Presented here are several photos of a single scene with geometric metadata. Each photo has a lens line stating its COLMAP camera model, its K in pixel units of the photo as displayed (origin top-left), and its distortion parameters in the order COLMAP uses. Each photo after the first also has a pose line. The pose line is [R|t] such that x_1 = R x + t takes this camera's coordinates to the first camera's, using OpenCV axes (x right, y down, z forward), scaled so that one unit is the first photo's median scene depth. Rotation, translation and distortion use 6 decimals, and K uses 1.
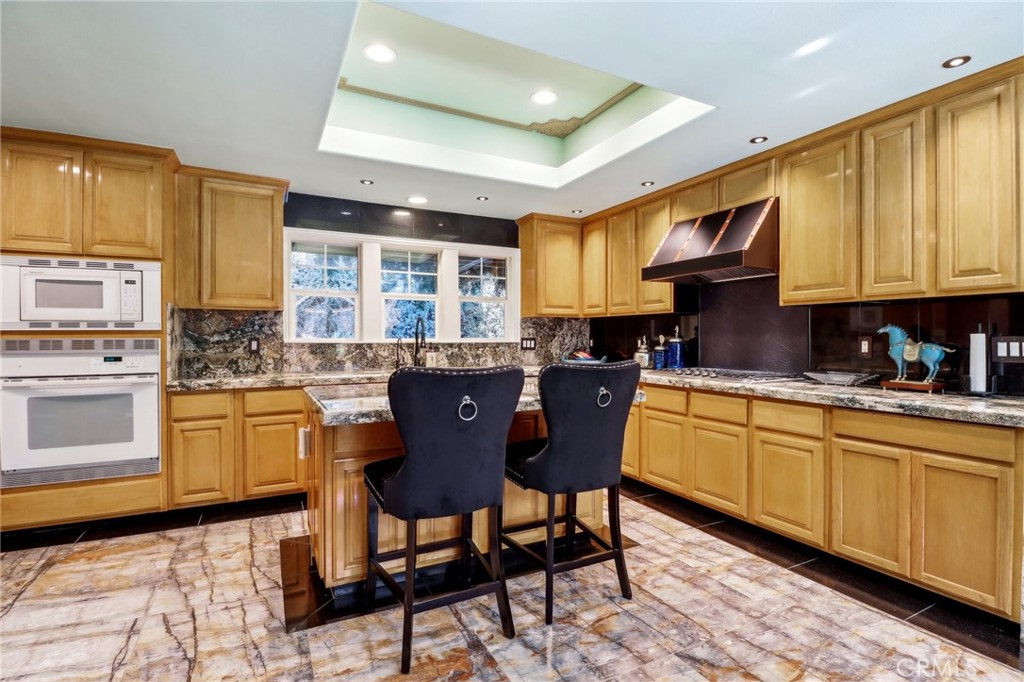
lens RADIAL K [[496.2, 0, 516.6], [0, 496.2, 340.8], [0, 0, 1]] dist [-0.009523, -0.000792]
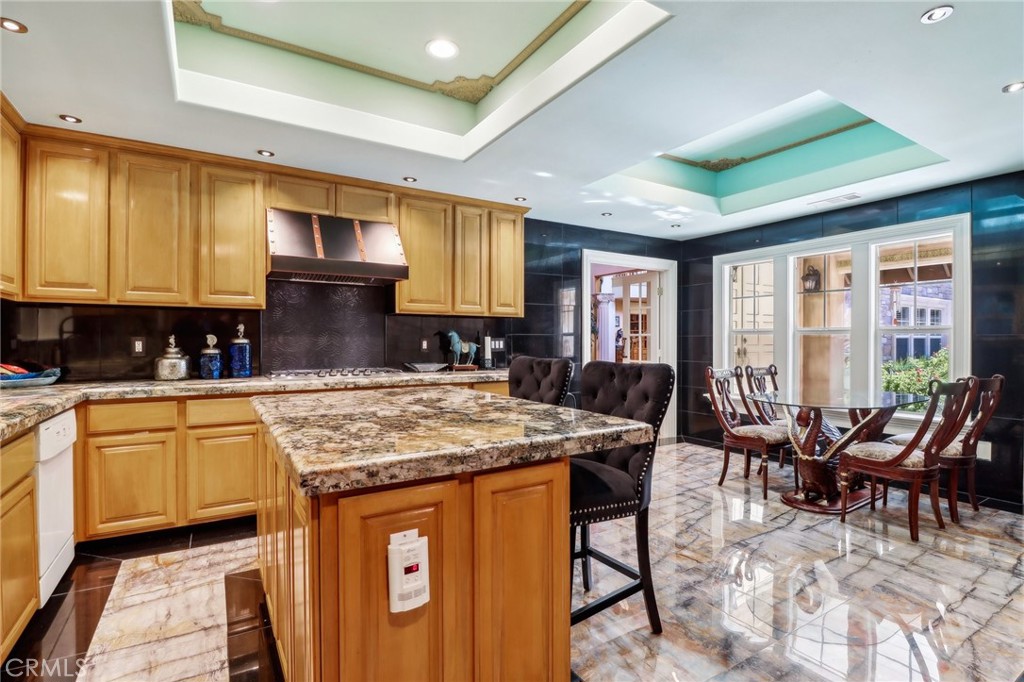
lens RADIAL K [[496.2, 0, 516.2], [0, 496.2, 340.5], [0, 0, 1]] dist [-0.009523, -0.000792]
pose [[-0.101130, -0.002480, 0.994870, -0.759149], [0.003406, 0.999990, 0.002839, -0.004162], [-0.994867, 0.003675, -0.101120, 0.839687]]
